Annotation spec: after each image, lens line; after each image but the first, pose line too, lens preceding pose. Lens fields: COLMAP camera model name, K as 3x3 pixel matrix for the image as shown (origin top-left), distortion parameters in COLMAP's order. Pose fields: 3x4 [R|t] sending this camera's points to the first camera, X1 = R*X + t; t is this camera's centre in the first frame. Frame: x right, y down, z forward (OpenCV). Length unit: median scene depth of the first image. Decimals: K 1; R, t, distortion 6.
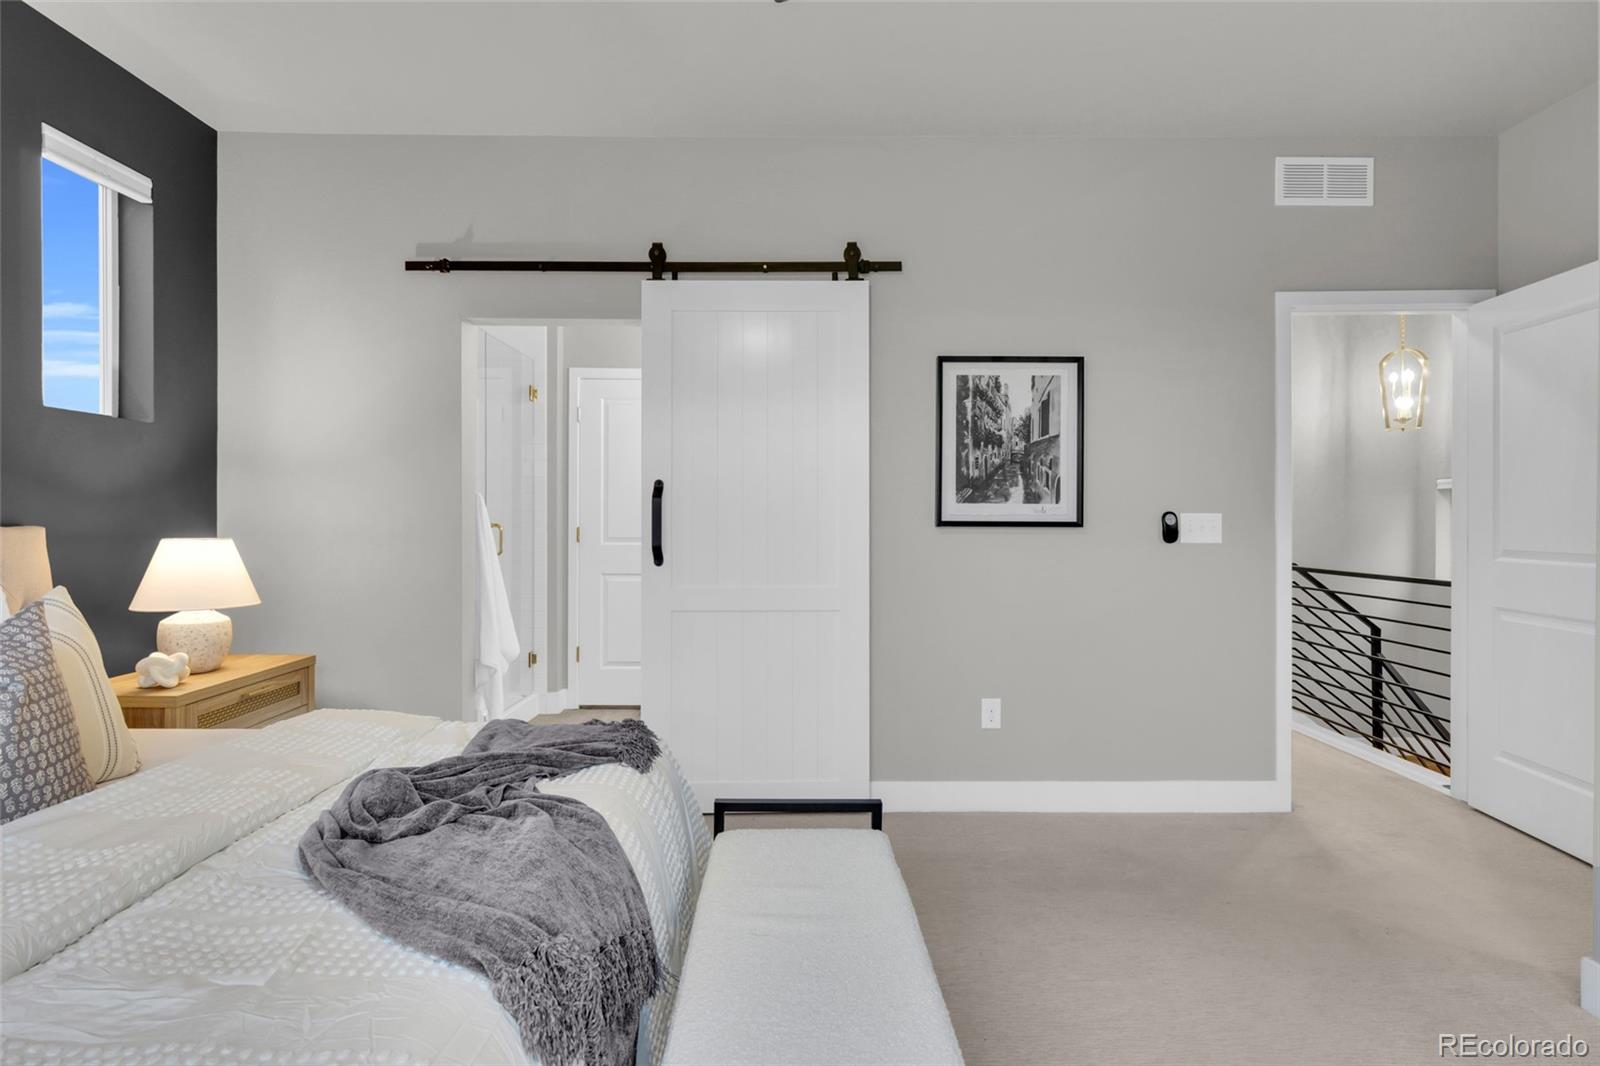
lens RADIAL K [[769.1, 0, 798.7], [0, 769.1, 516.9], [0, 0, 1]] dist [-0.004627, -0.000402]
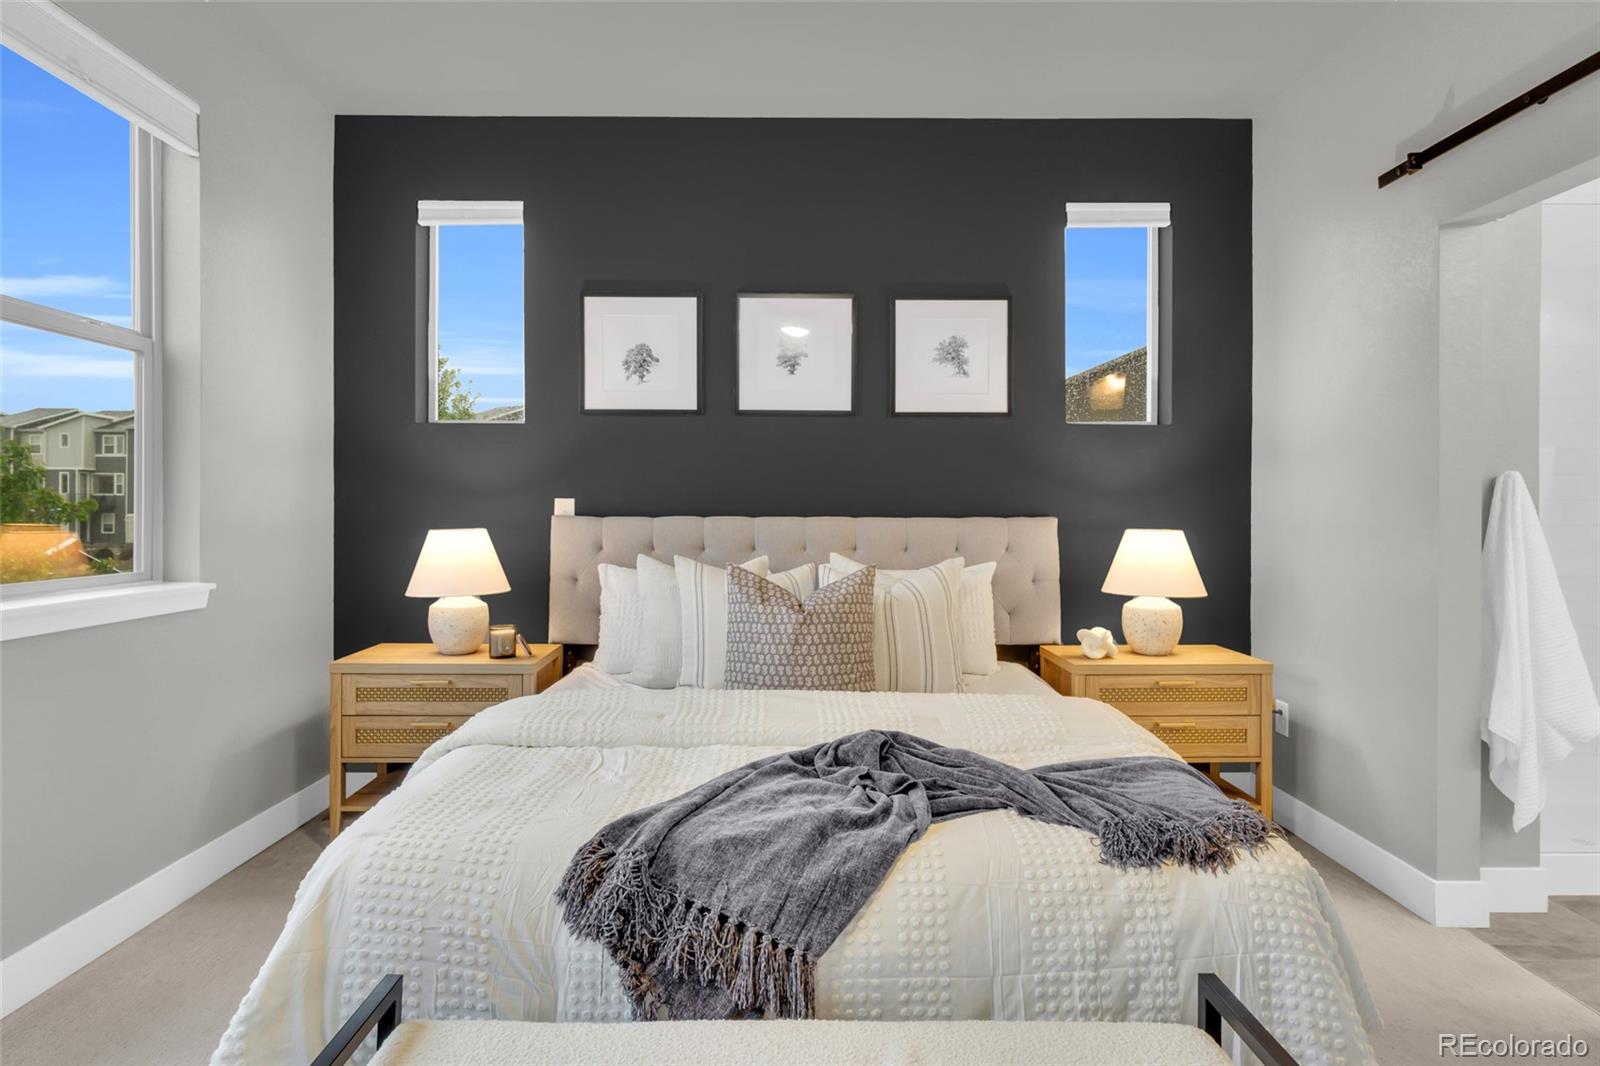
lens RADIAL K [[858.6, 0, 794.4], [0, 858.6, 512.5], [0, 0, 1]] dist [0.003316, 0.000185]
pose [[0.003250, 0.000464, -0.999995, 0.451818], [0.000833, 1.000000, 0.000467, 0.003627], [0.999994, -0.000834, 0.003249, 0.535131]]
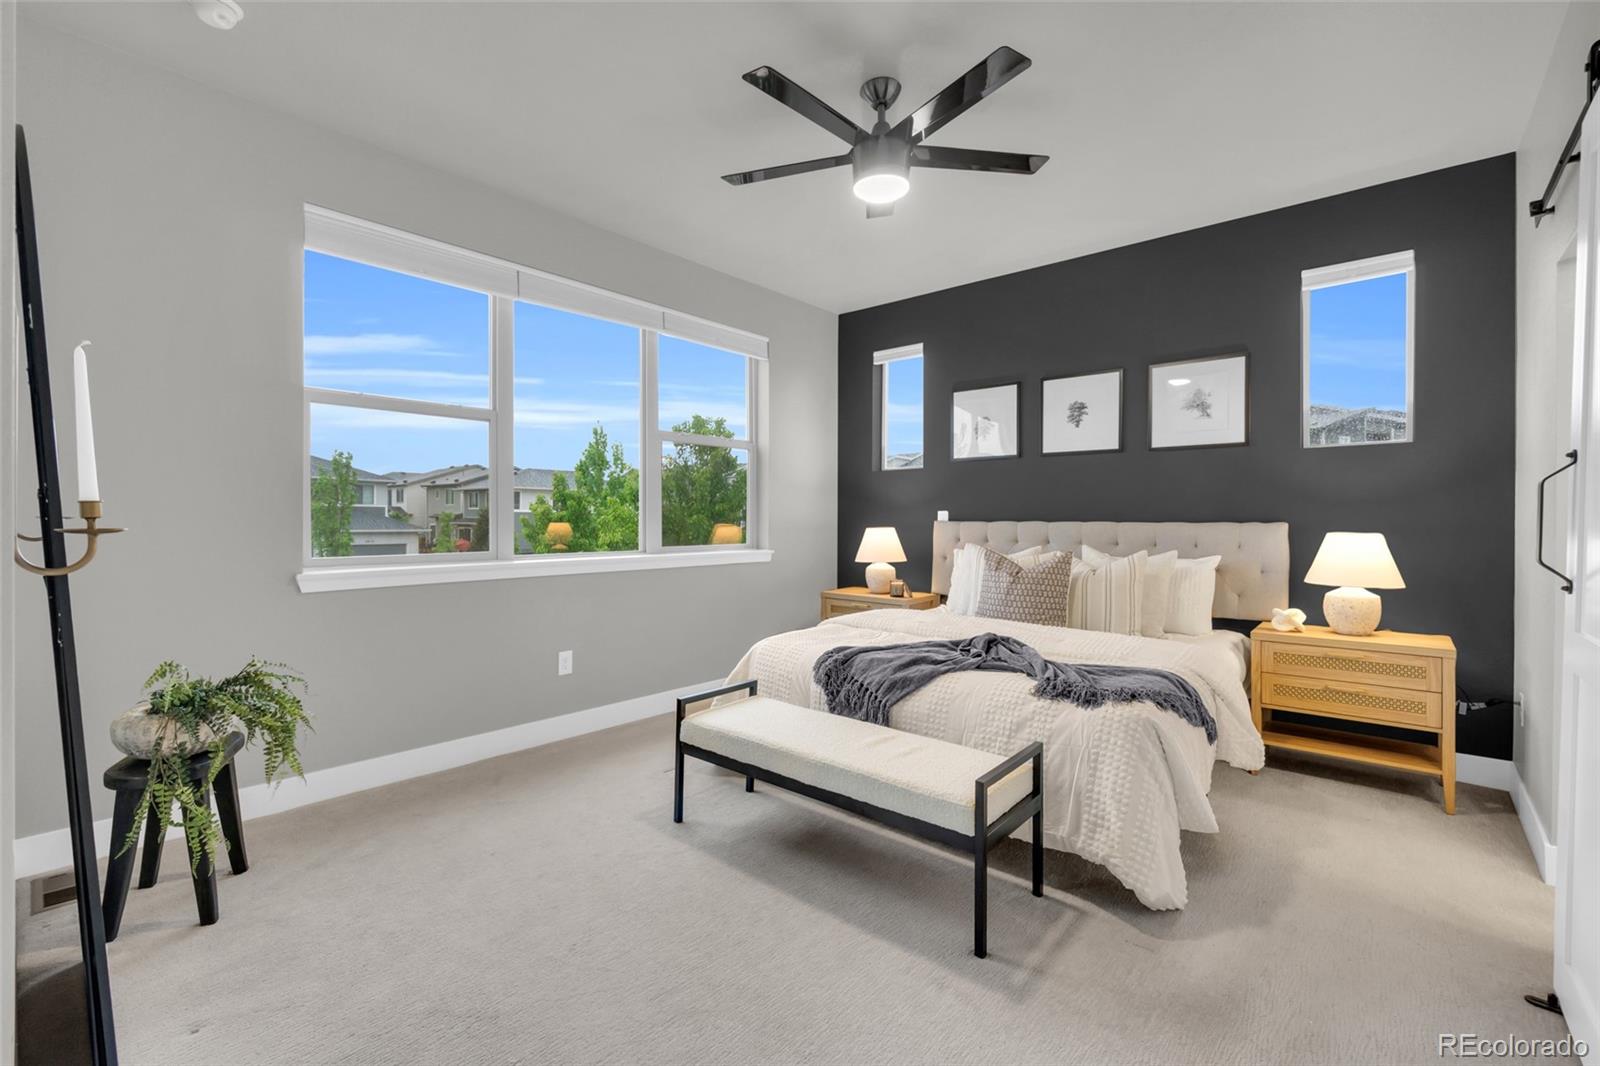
lens RADIAL K [[696.2, 0, 801.0], [0, 696.2, 520.4], [0, 0, 1]] dist [-0.003011, 0.000323]
pose [[-0.657326, -0.000213, -0.753607, 0.795850], [0.000077, 1.000000, -0.000349, 0.008168], [0.753607, -0.000287, -0.657326, 1.160853]]
